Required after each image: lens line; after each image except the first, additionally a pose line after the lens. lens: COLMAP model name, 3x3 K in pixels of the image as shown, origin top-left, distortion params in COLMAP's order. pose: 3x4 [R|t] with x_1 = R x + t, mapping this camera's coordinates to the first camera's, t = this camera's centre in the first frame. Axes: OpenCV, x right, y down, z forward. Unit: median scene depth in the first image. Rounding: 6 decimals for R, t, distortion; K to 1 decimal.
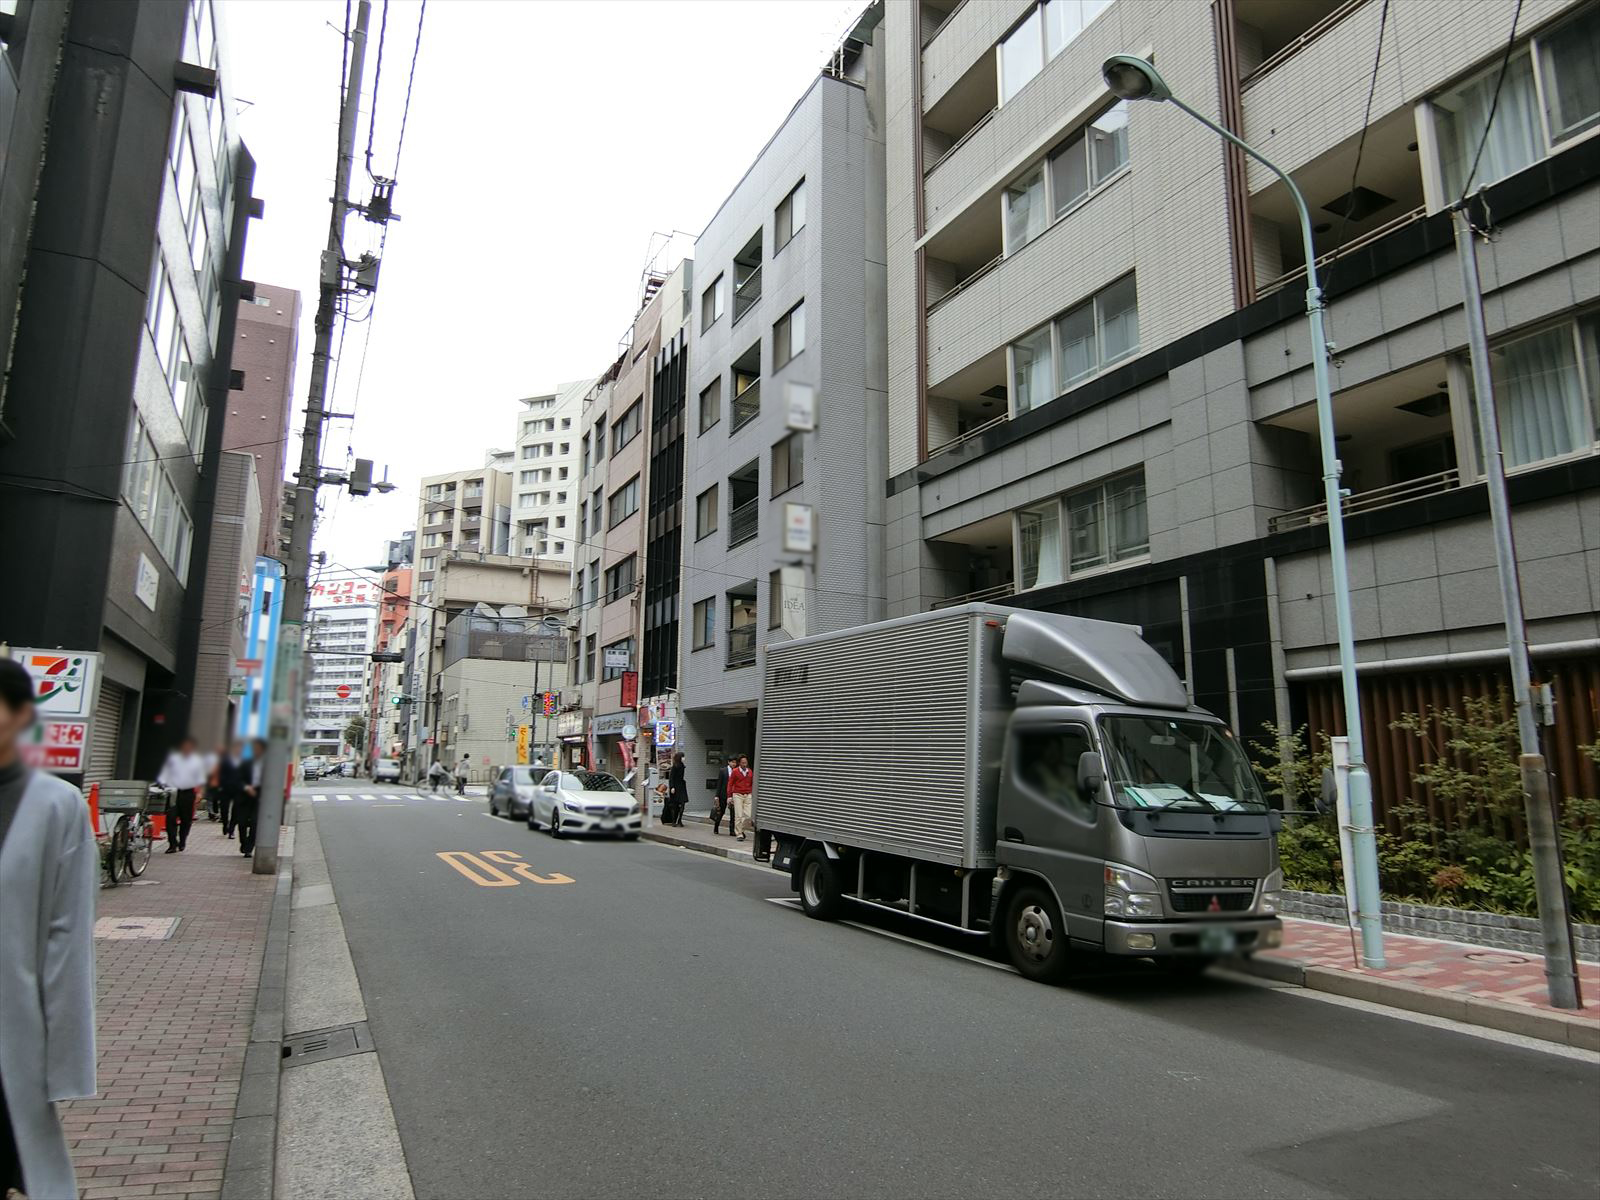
lens RADIAL K [[977.0, 0, 798.9], [0, 977.0, 597.9], [0, 0, 1]] dist [-0.000912, -0.000266]
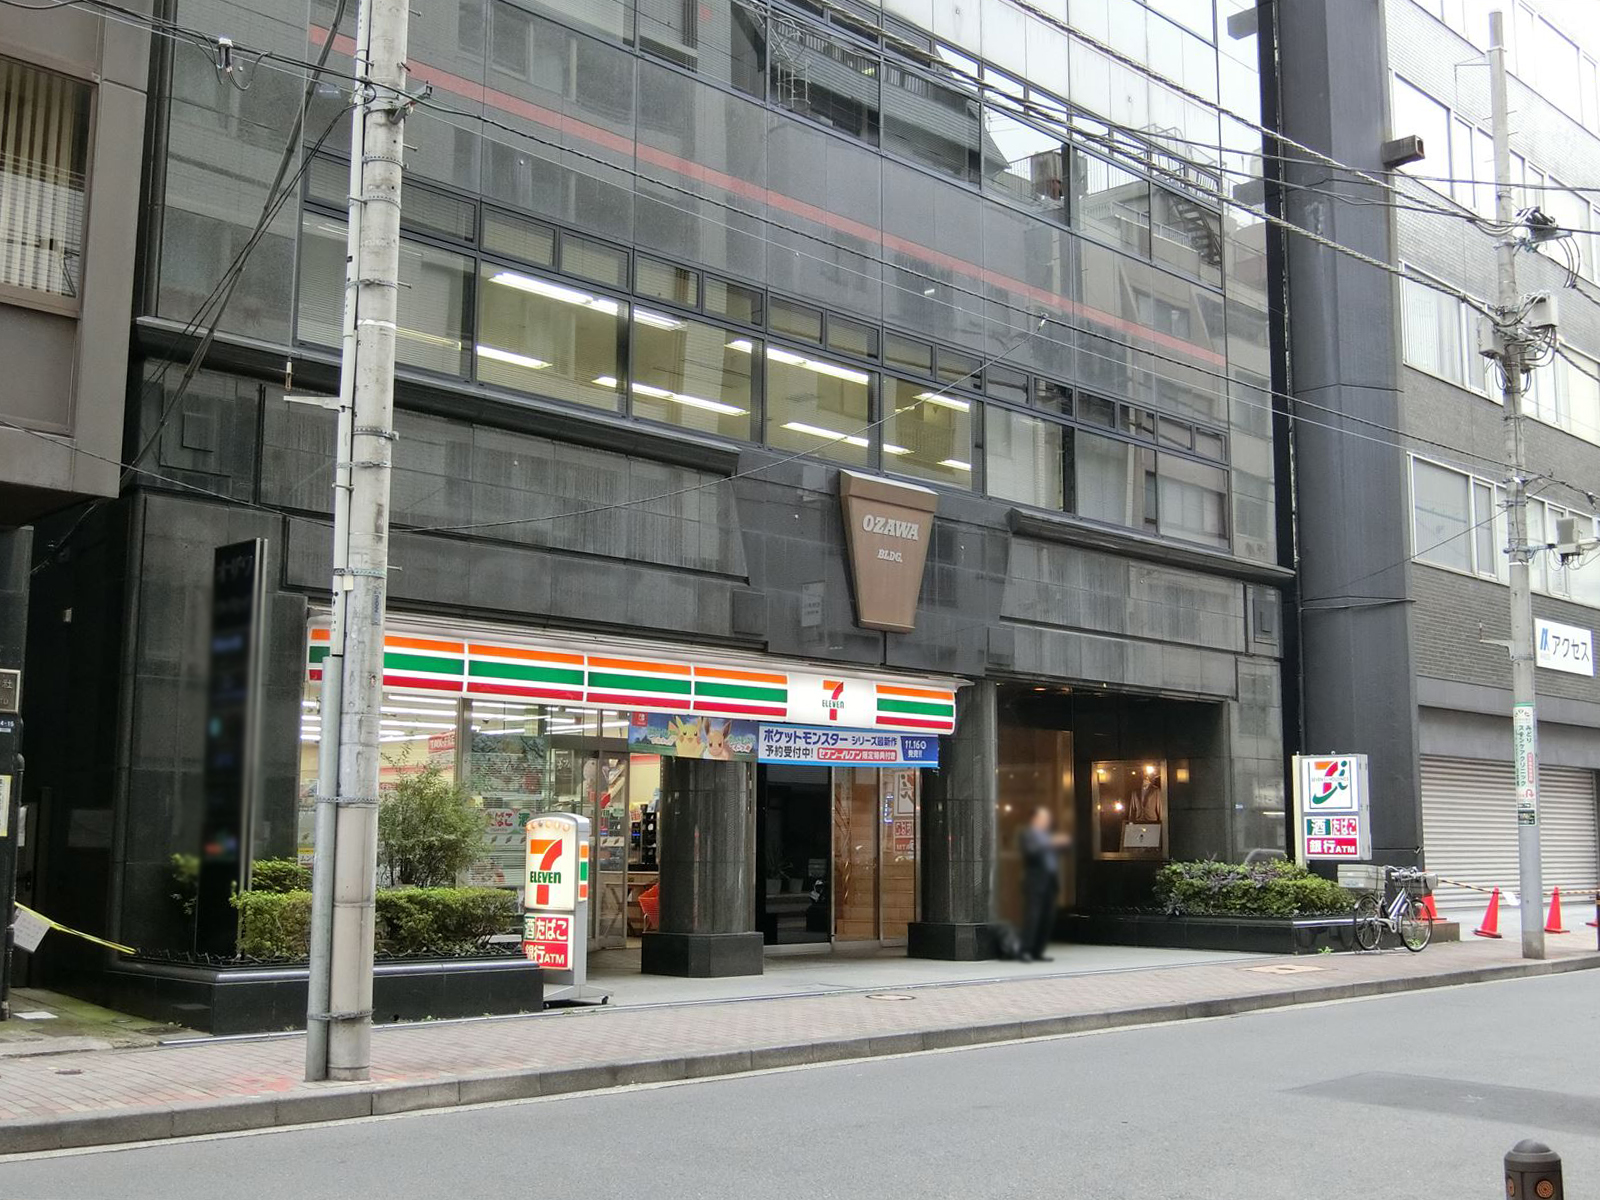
lens RADIAL K [[1769.2, 0, 800.3], [0, 1769.2, 599.4], [0, 0, 1]] dist [-0.000999, 0.000000]
pose [[0.314987, -0.146522, -0.937718, 1.053127], [0.164627, 0.981470, -0.098059, -0.026173], [0.934709, -0.123486, 0.333272, -0.274399]]
